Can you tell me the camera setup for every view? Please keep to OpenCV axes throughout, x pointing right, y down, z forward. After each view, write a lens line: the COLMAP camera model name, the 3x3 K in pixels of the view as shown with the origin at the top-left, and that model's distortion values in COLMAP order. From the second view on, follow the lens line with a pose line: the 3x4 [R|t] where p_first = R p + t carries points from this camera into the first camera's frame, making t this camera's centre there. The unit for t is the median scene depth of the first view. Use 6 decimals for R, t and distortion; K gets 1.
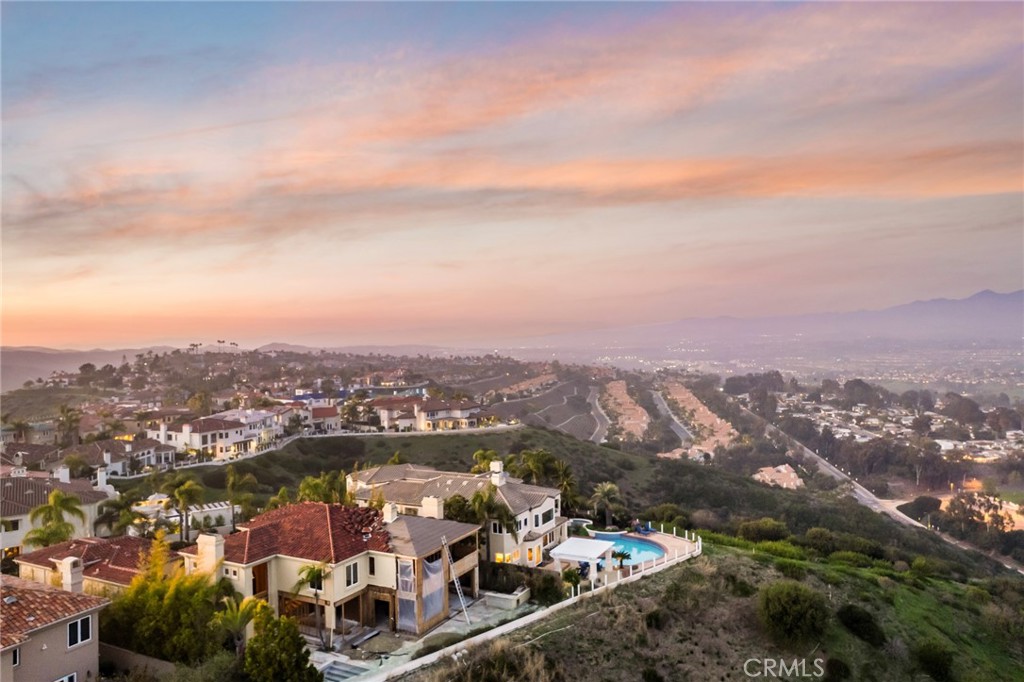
lens RADIAL K [[720.6, 0, 512.0], [0, 720.6, 341.0], [0, 0, 1]] dist [-0.056091, 0.071958]
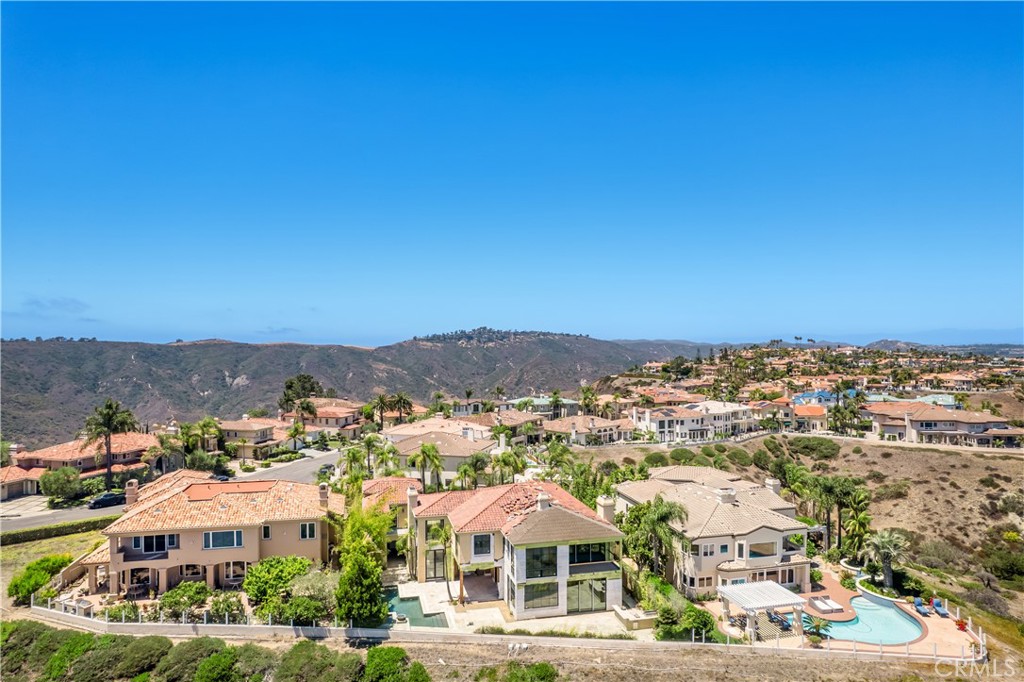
lens RADIAL K [[668.7, 0, 512.0], [0, 668.7, 341.0], [0, 0, 1]] dist [-0.046759, 0.055990]
pose [[0.634445, 0.012410, -0.772868, 0.425158], [-0.006082, 0.999920, 0.011063, -0.009681], [0.772944, -0.002318, 0.634470, 0.245324]]
